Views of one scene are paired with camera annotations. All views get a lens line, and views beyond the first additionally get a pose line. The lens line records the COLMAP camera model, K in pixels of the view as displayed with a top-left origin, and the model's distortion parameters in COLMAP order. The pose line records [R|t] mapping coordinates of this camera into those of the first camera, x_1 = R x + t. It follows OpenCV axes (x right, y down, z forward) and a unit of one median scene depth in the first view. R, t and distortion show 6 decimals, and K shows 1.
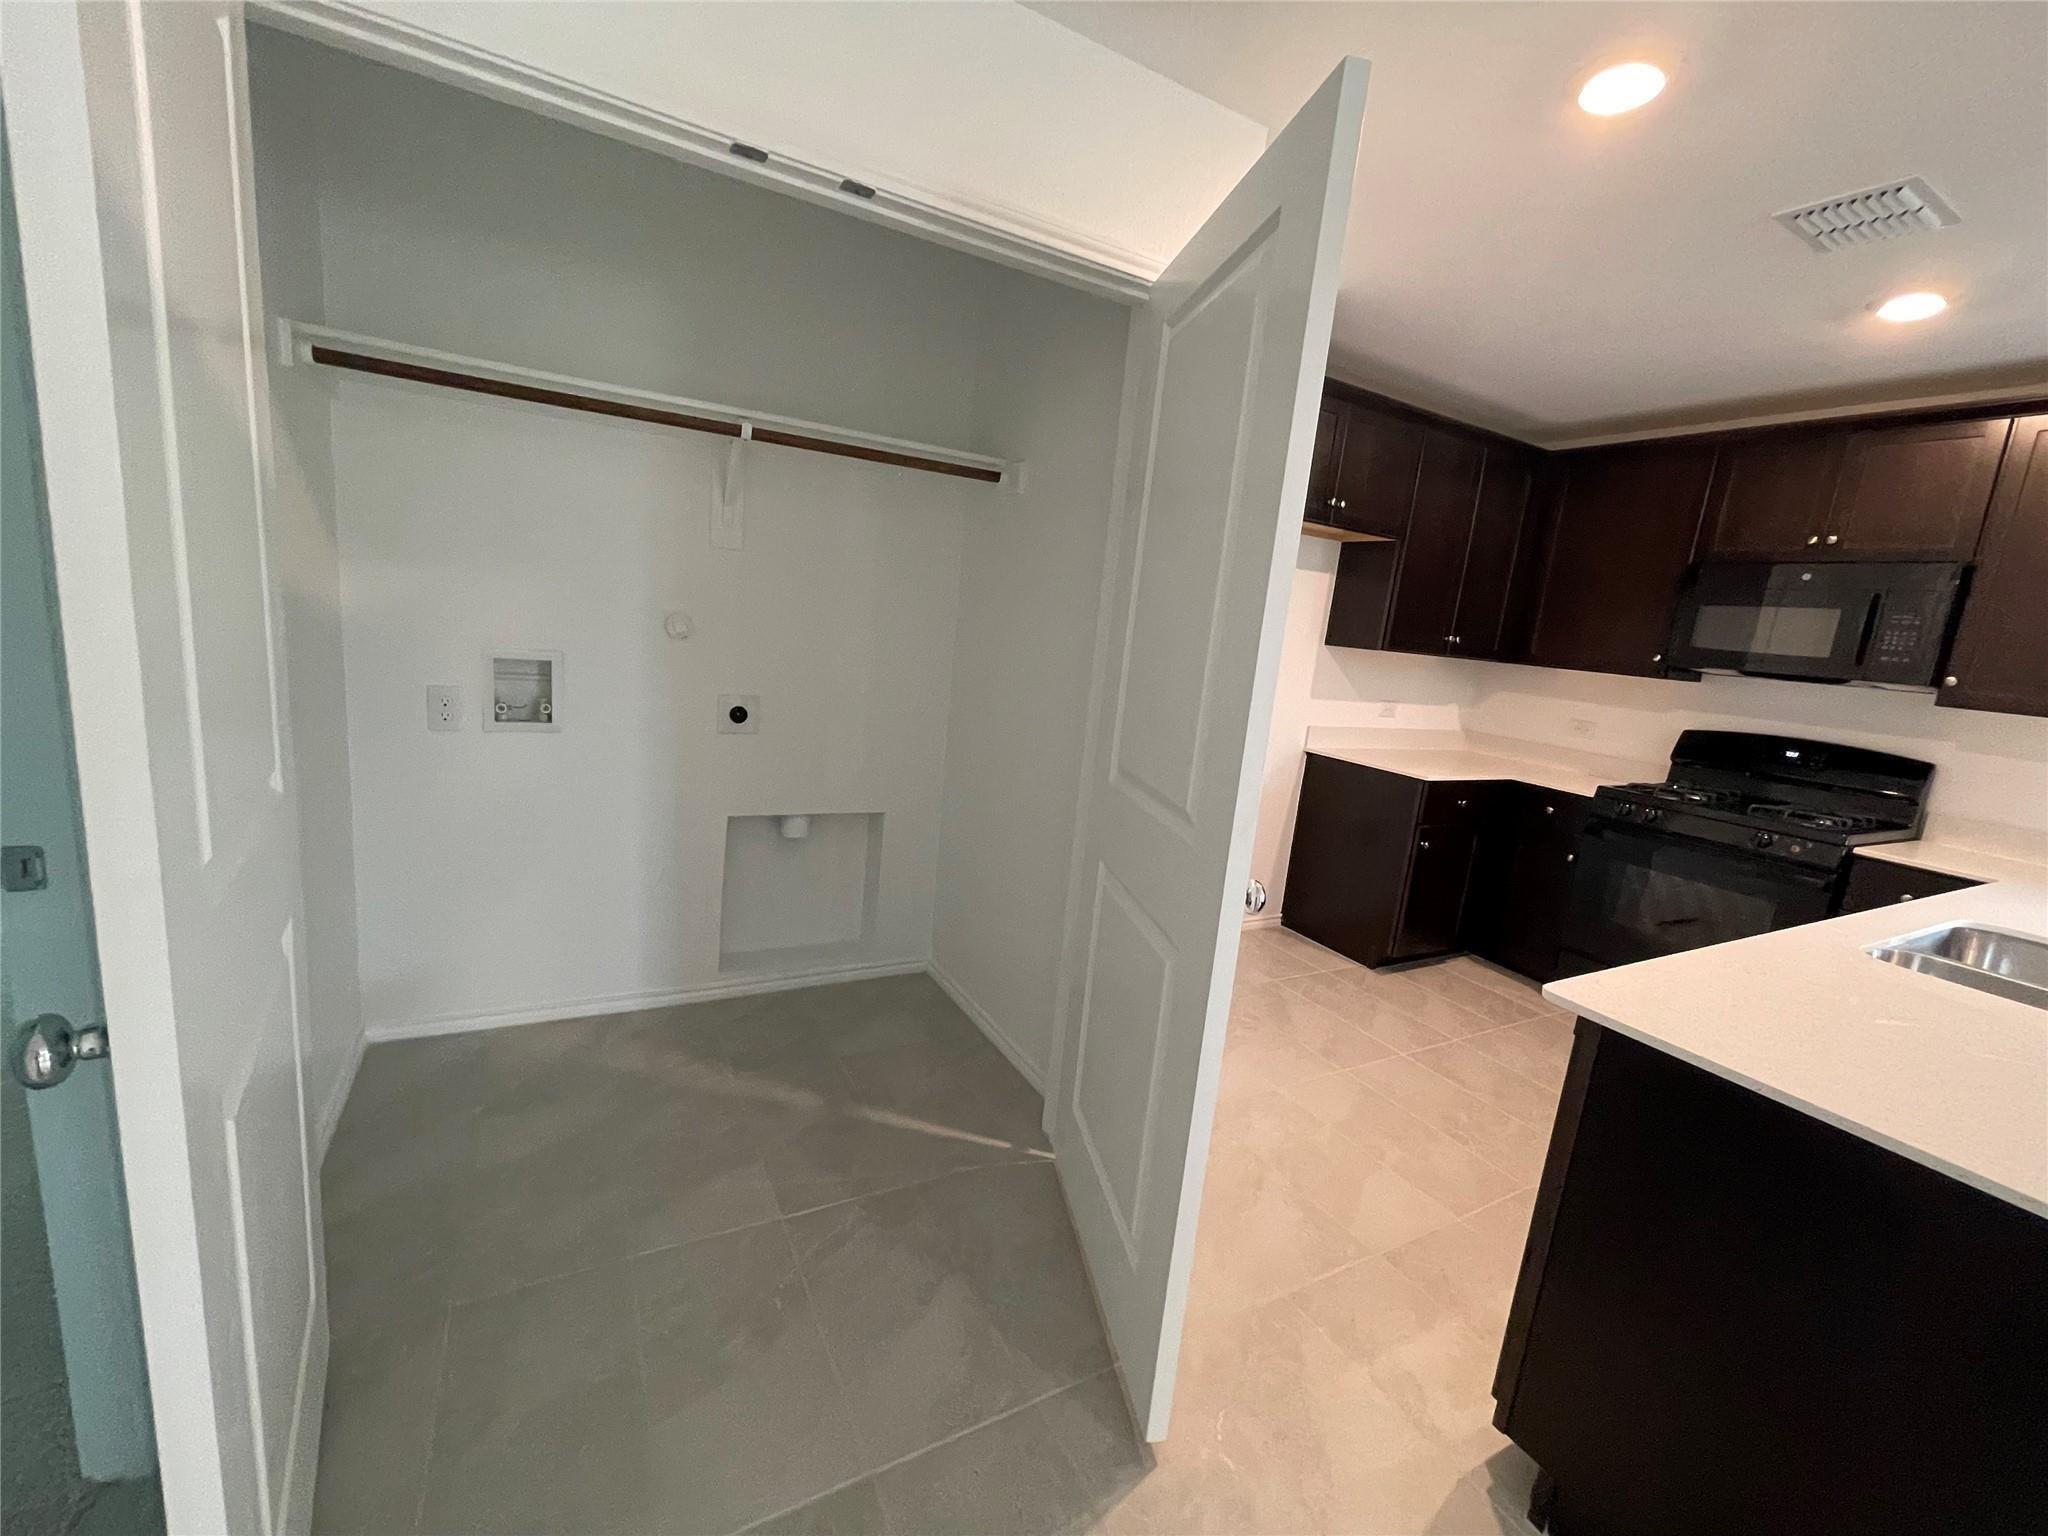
lens RADIAL K [[829.4, 0, 1025.3], [0, 829.4, 769.1], [0, 0, 1]] dist [0.002513, 0.001593]
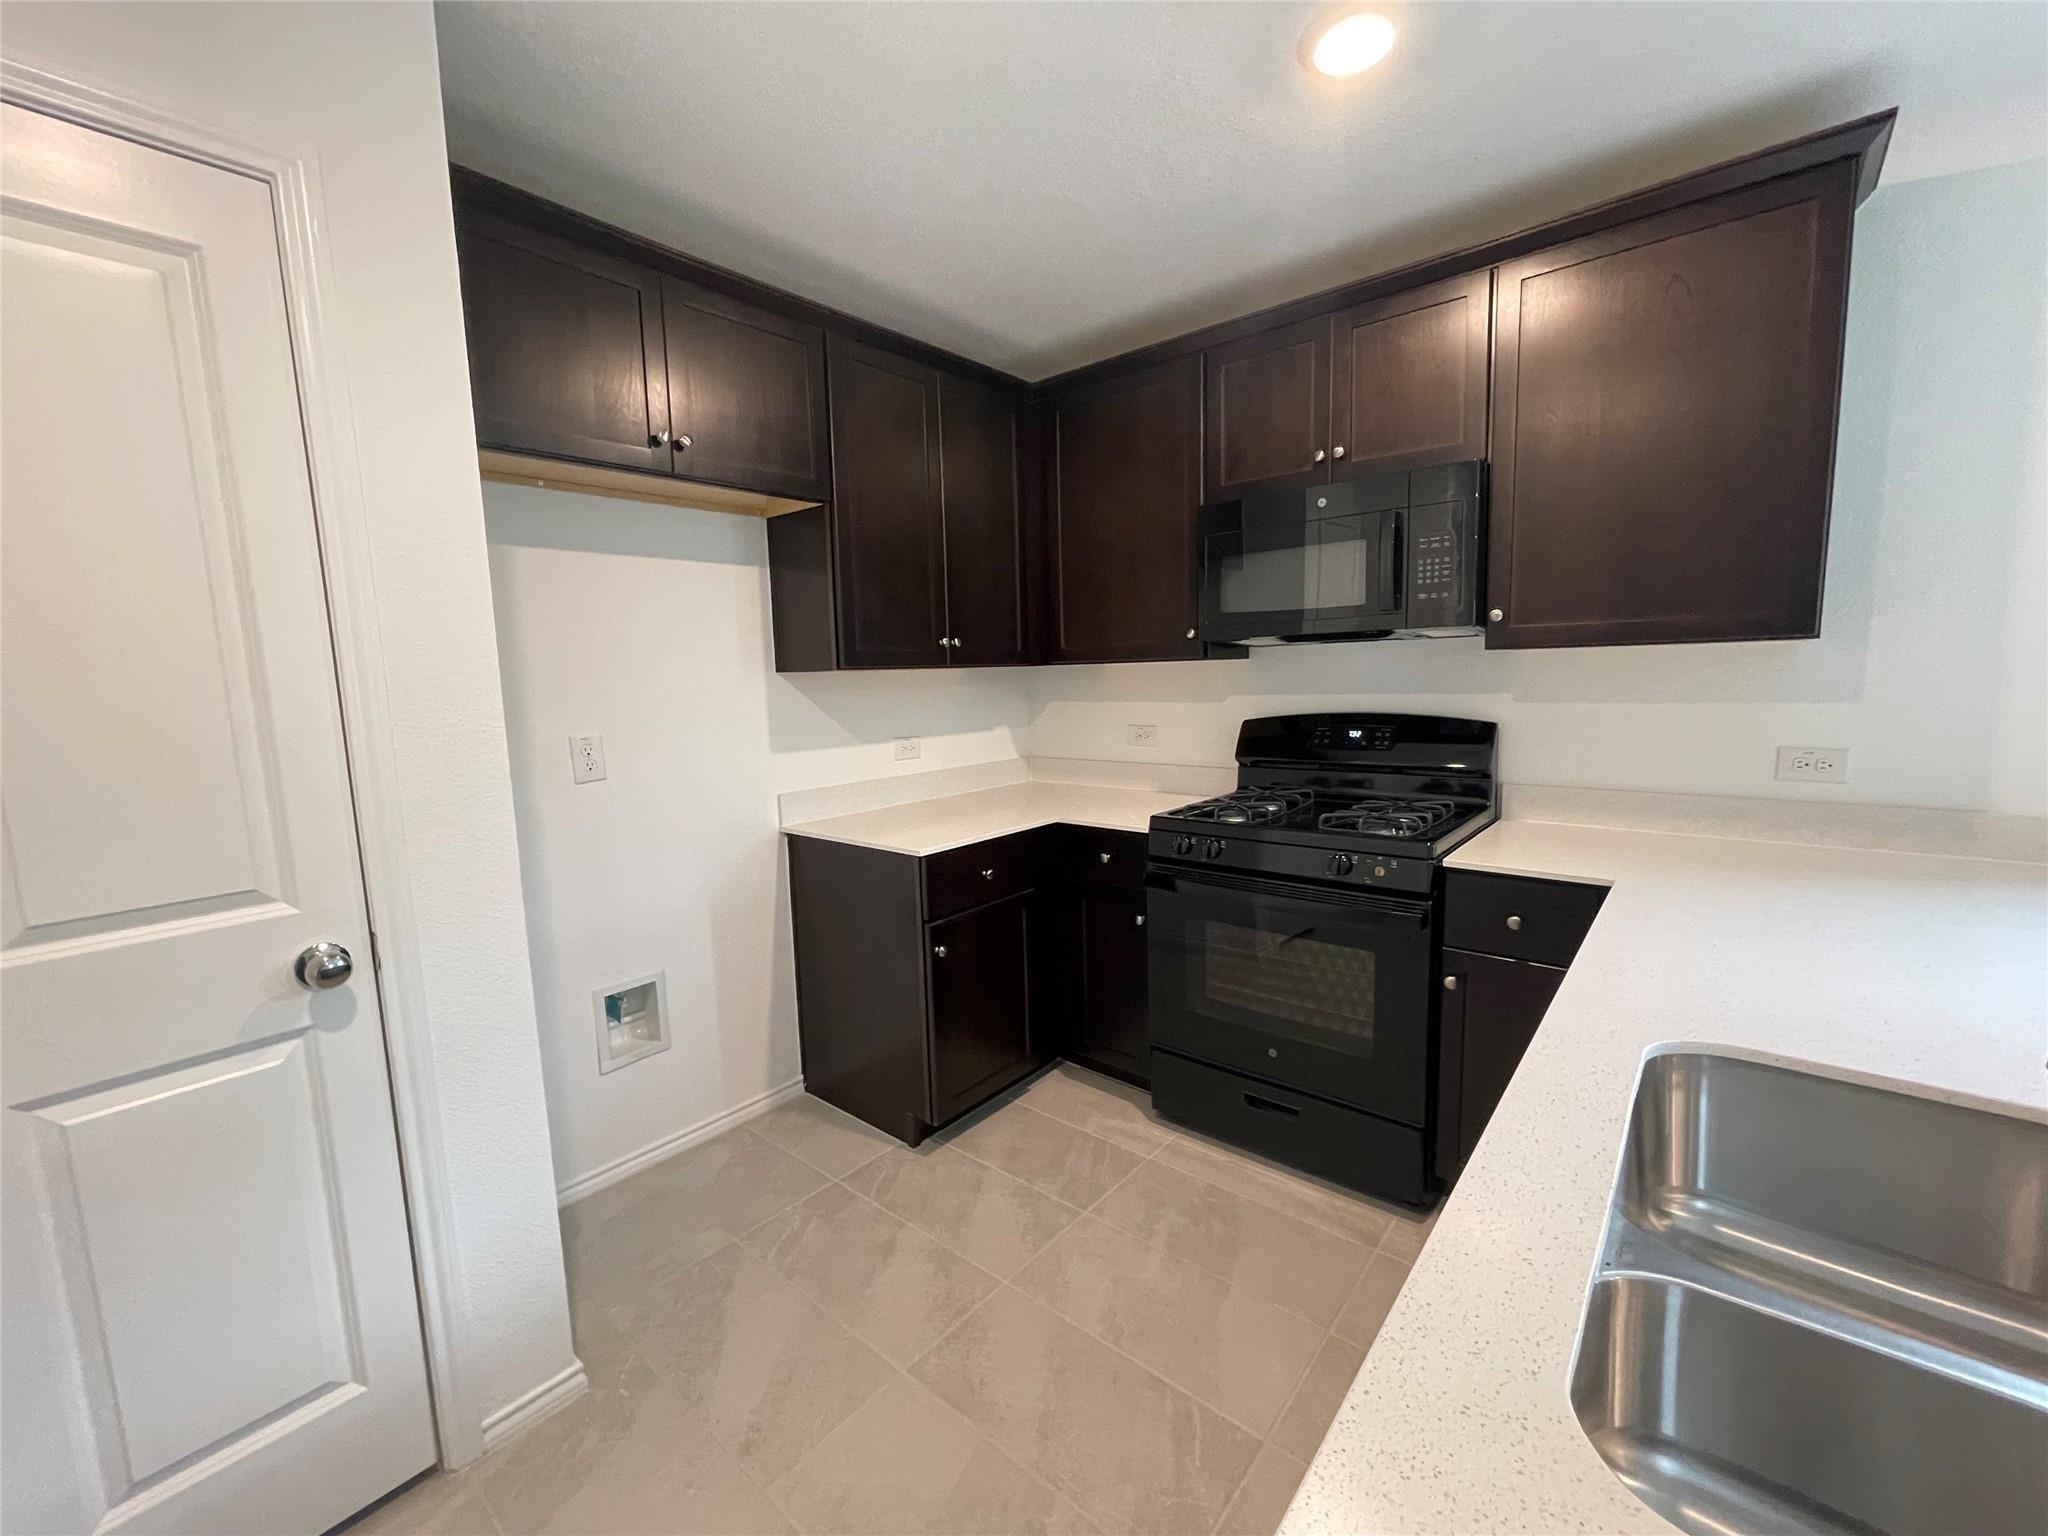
lens RADIAL K [[829.4, 0, 1021.8], [0, 829.4, 767.5], [0, 0, 1]] dist [0.002513, 0.001593]
pose [[0.929549, -0.164394, 0.330019, 0.352797], [0.183063, 0.982755, -0.026079, -0.022959], [-0.320041, 0.084656, 0.943614, 0.352589]]
